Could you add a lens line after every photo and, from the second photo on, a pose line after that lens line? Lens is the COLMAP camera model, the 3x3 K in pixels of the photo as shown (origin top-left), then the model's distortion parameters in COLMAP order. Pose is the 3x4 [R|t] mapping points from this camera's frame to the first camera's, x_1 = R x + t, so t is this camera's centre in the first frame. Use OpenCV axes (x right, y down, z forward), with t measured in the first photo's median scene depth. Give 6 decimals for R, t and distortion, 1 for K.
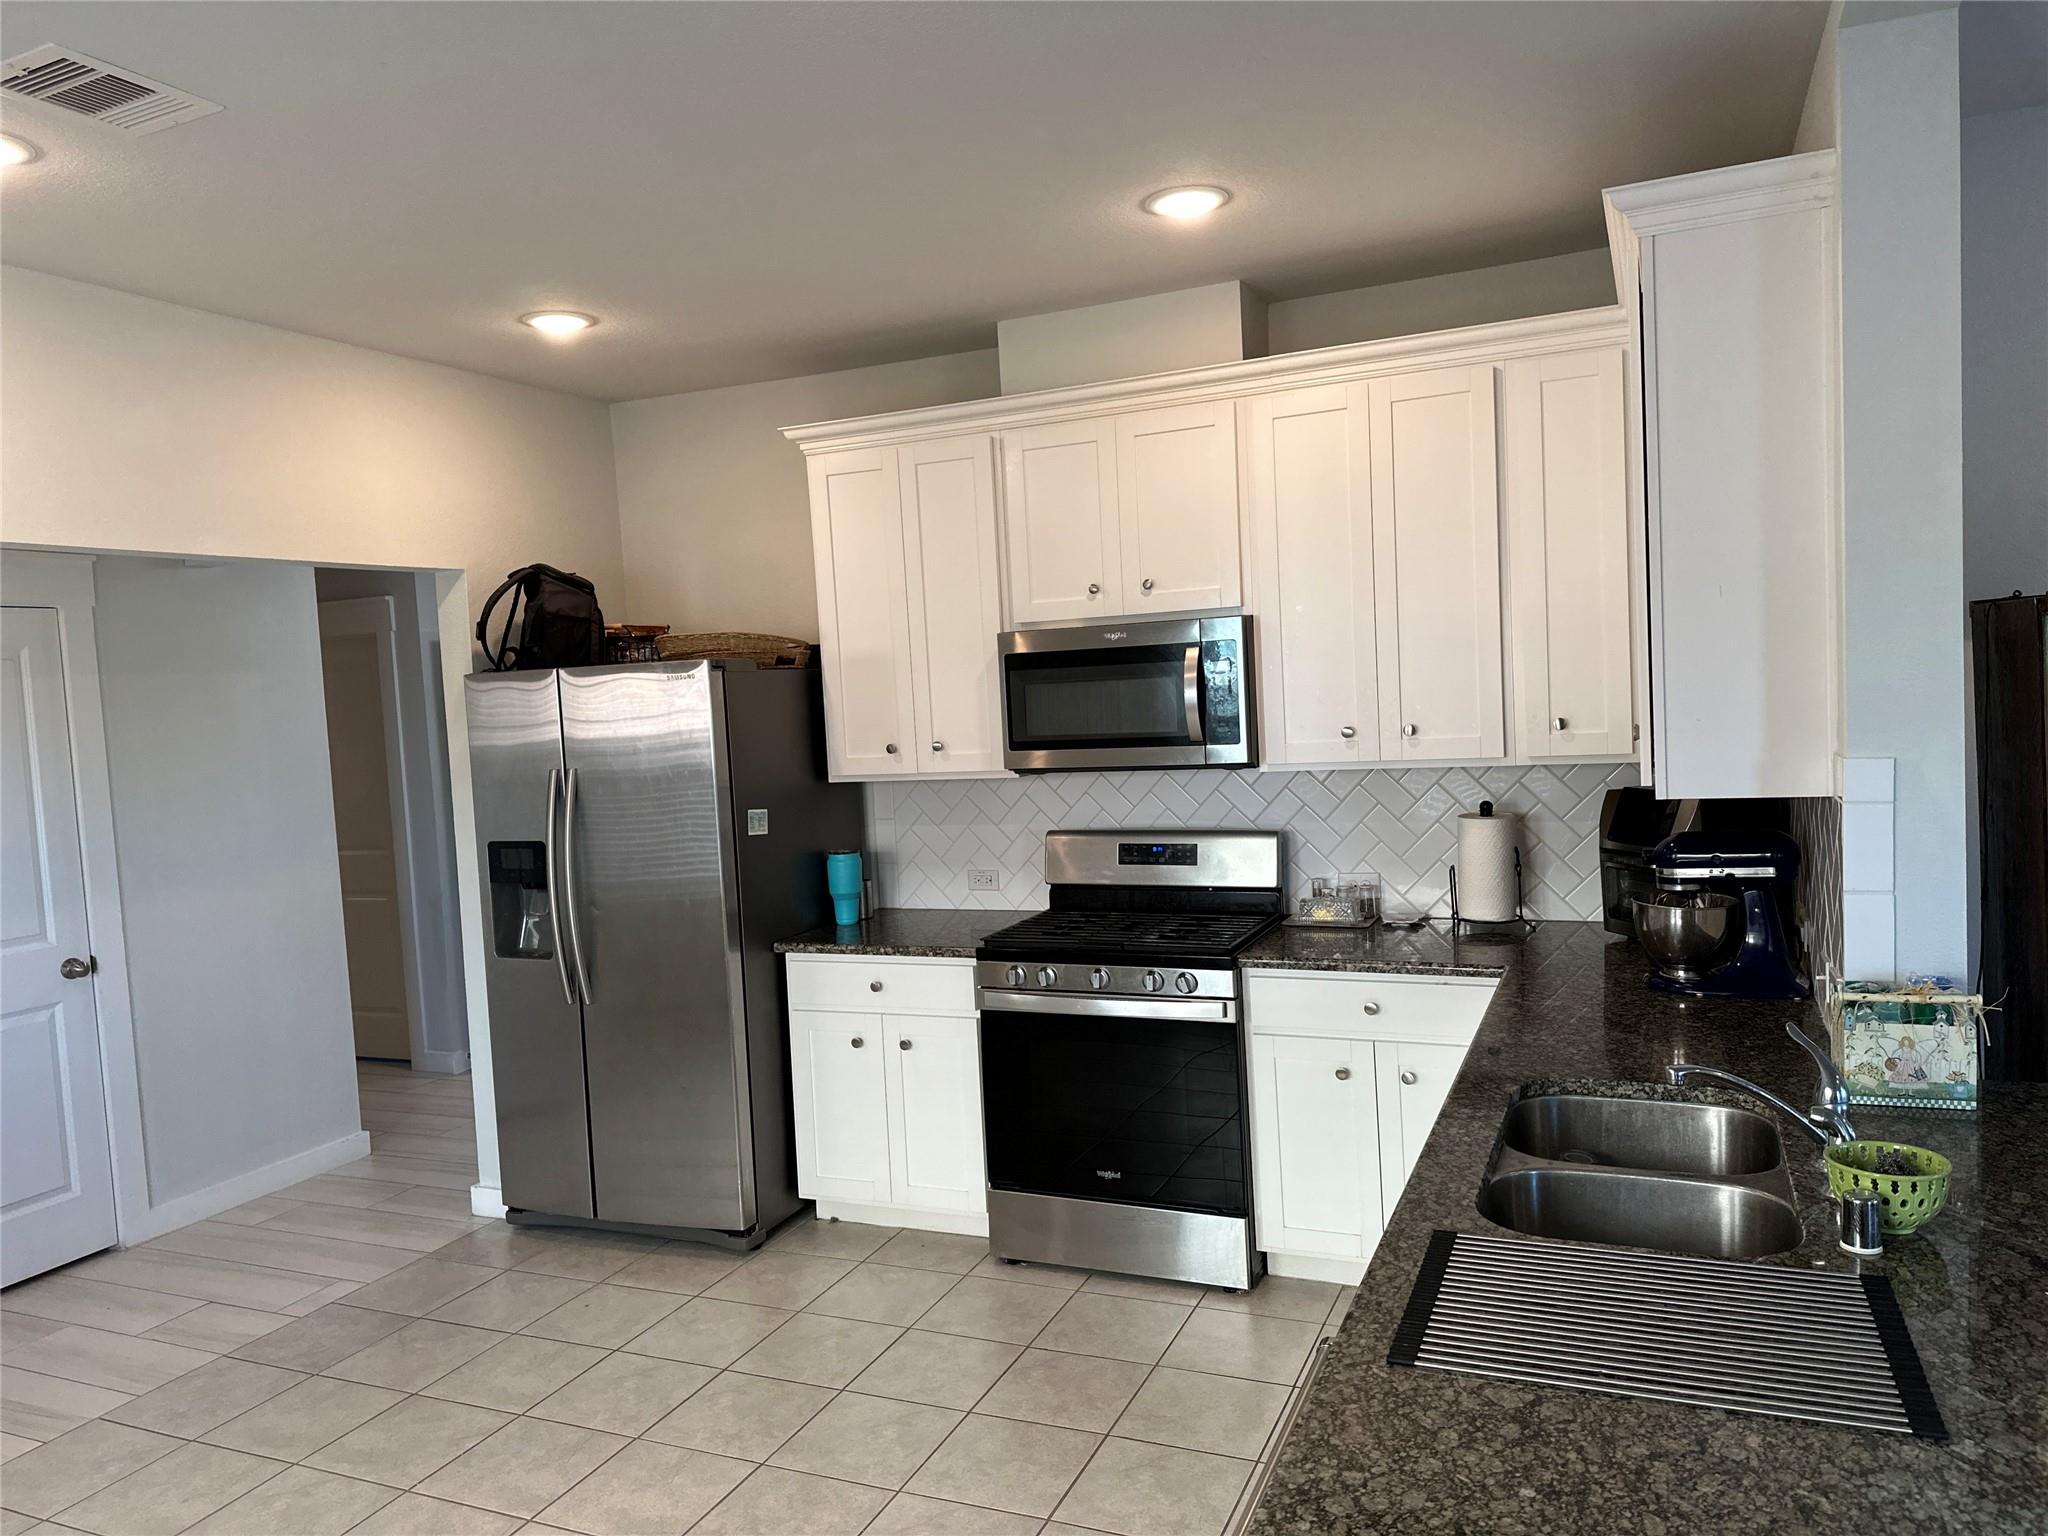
lens RADIAL K [[1429.0, 0, 1023.1], [0, 1429.0, 769.9], [0, 0, 1]] dist [0.071643, -0.075545]
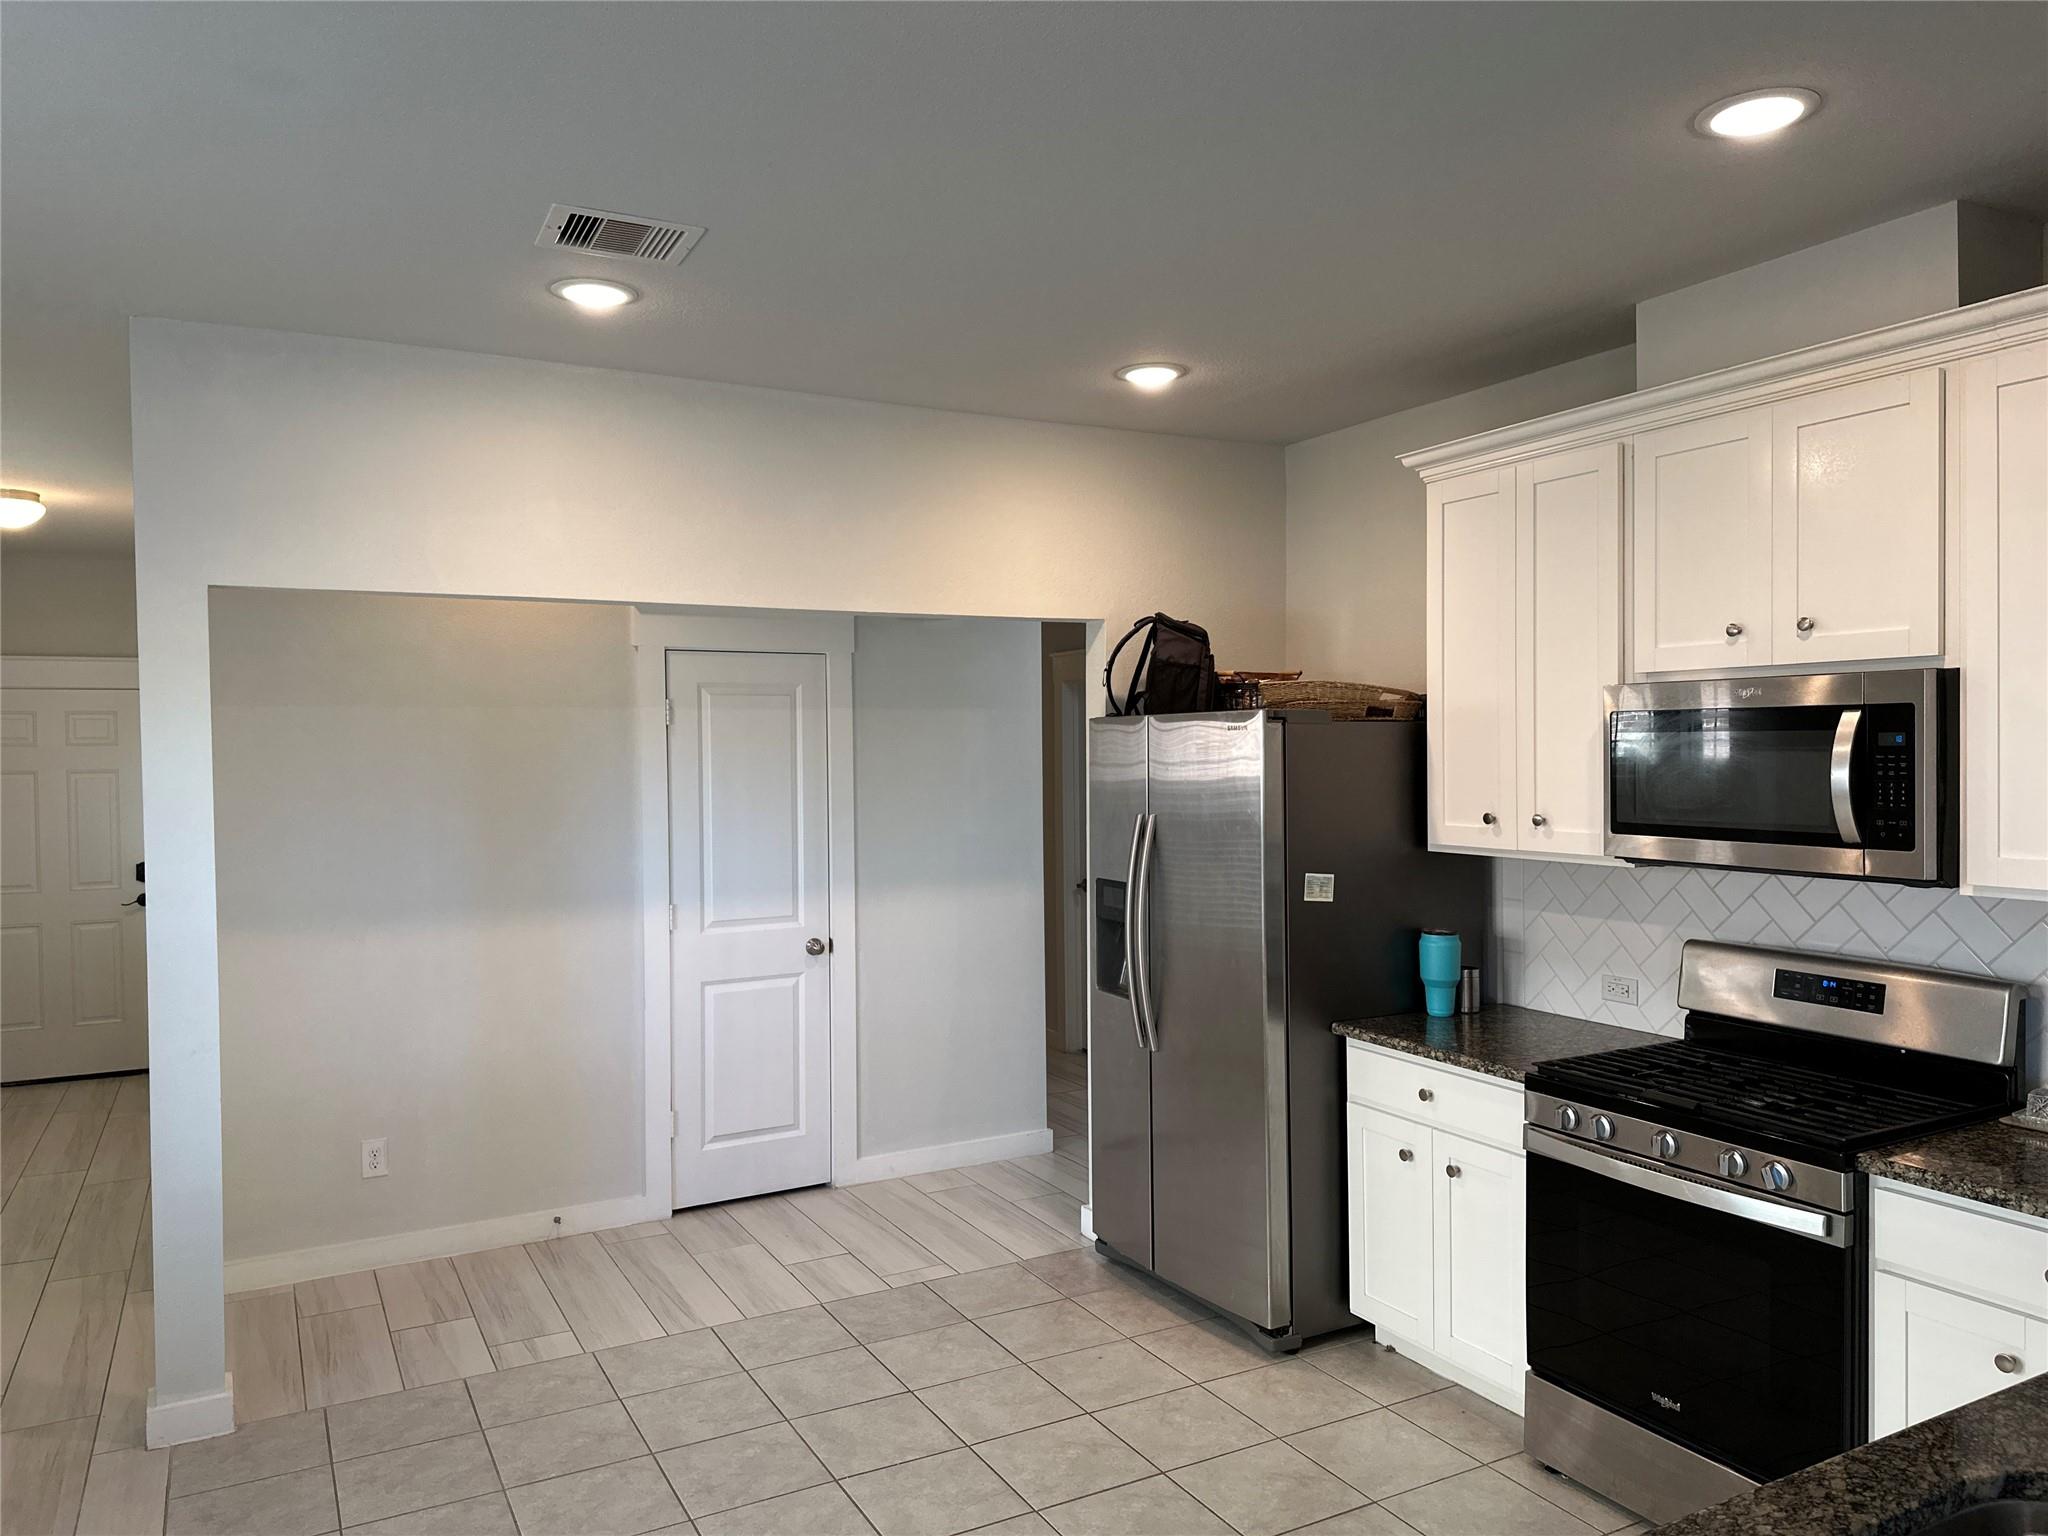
lens RADIAL K [[1429.0, 0, 1012.5], [0, 1429.0, 766.0], [0, 0, 1]] dist [0.071643, -0.075545]
pose [[0.786667, 0.053365, -0.615067, 0.220102], [-0.068682, 0.997638, -0.001285, -0.026569], [0.613545, 0.043255, 0.788474, 0.153123]]
